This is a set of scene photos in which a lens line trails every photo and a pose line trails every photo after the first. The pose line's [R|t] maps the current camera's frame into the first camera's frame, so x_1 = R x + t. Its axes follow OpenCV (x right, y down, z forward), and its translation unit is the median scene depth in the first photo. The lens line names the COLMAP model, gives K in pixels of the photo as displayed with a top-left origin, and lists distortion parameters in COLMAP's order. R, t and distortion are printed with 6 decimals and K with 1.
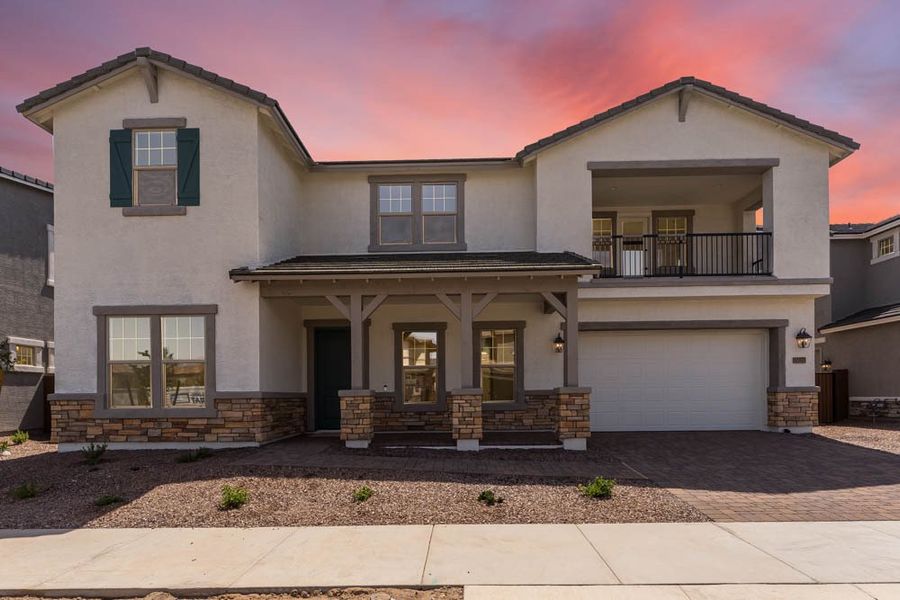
lens RADIAL K [[478.9, 0, 450.0], [0, 478.9, 300.0], [0, 0, 1]] dist [-0.001221, 0.000288]
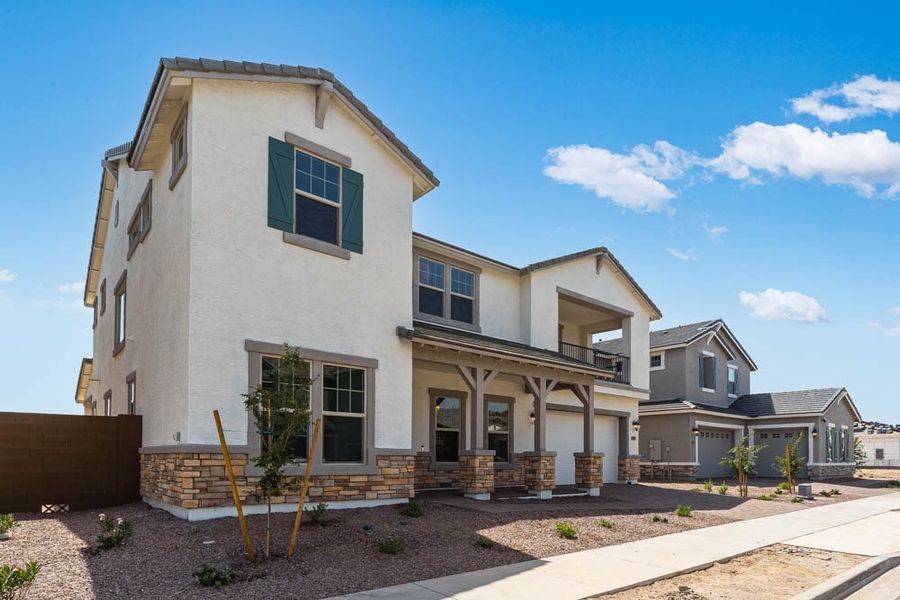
lens RADIAL K [[549.3, 0, 450.0], [0, 549.3, 300.0], [0, 0, 1]] dist [-0.000298, 0.000201]
pose [[0.718632, 0.208195, 0.663493, -1.133501], [-0.152304, 0.978087, -0.141949, 0.027098], [-0.678507, 0.000956, 0.734593, 0.050953]]
